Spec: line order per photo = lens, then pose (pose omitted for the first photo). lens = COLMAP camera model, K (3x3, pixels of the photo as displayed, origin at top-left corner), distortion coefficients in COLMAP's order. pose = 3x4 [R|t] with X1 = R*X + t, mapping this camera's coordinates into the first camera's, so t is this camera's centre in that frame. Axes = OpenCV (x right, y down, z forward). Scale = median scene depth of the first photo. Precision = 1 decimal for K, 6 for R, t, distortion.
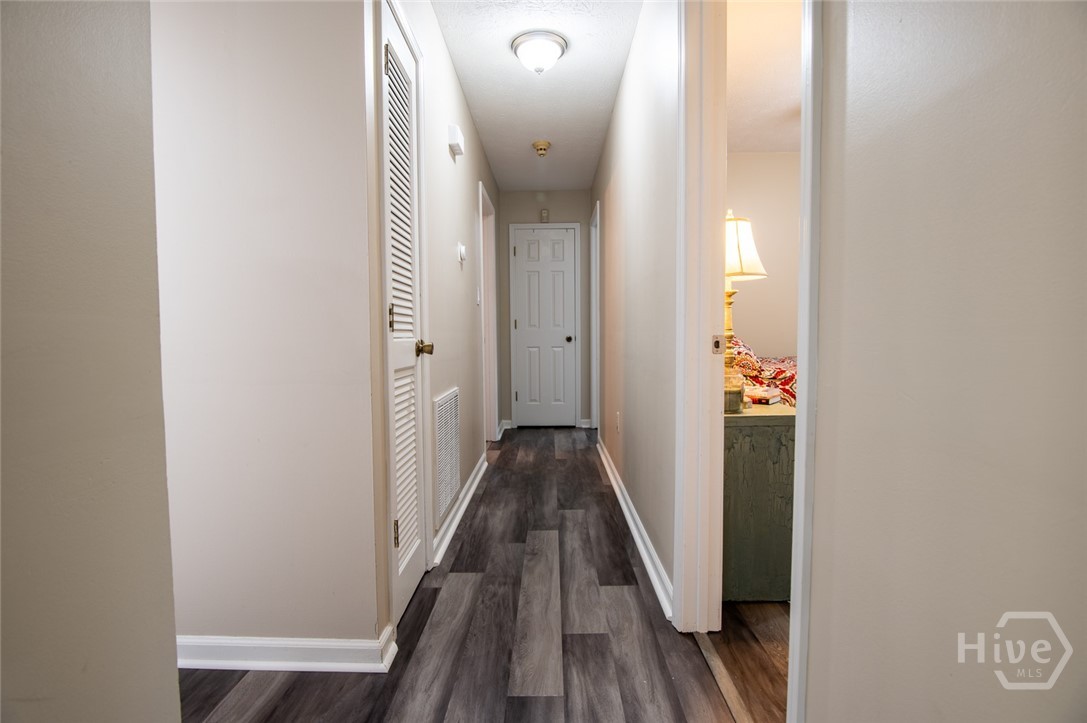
lens RADIAL K [[547.6, 0, 542.2], [0, 547.6, 363.3], [0, 0, 1]] dist [-0.018835, -0.000459]
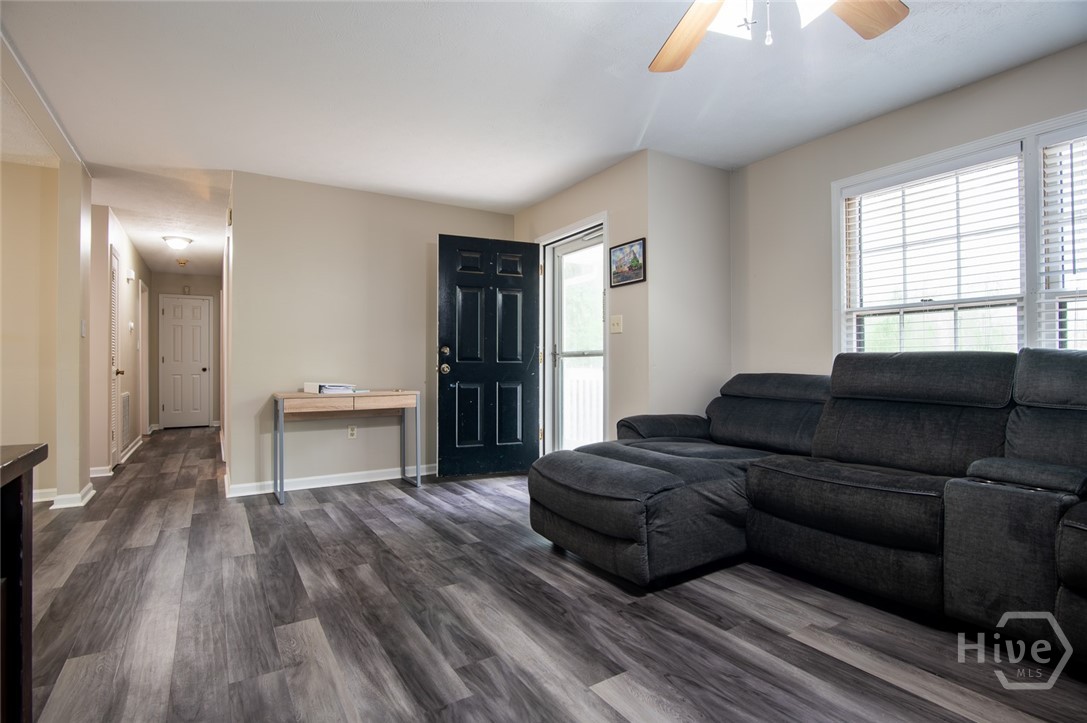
lens RADIAL K [[547.6, 0, 551.9], [0, 547.6, 361.4], [0, 0, 1]] dist [-0.018835, -0.000459]
pose [[0.840440, 0.007244, 0.541857, 0.042659], [0.026052, 0.998214, -0.053753, 0.042432], [-0.541278, 0.059293, 0.838750, -0.845492]]
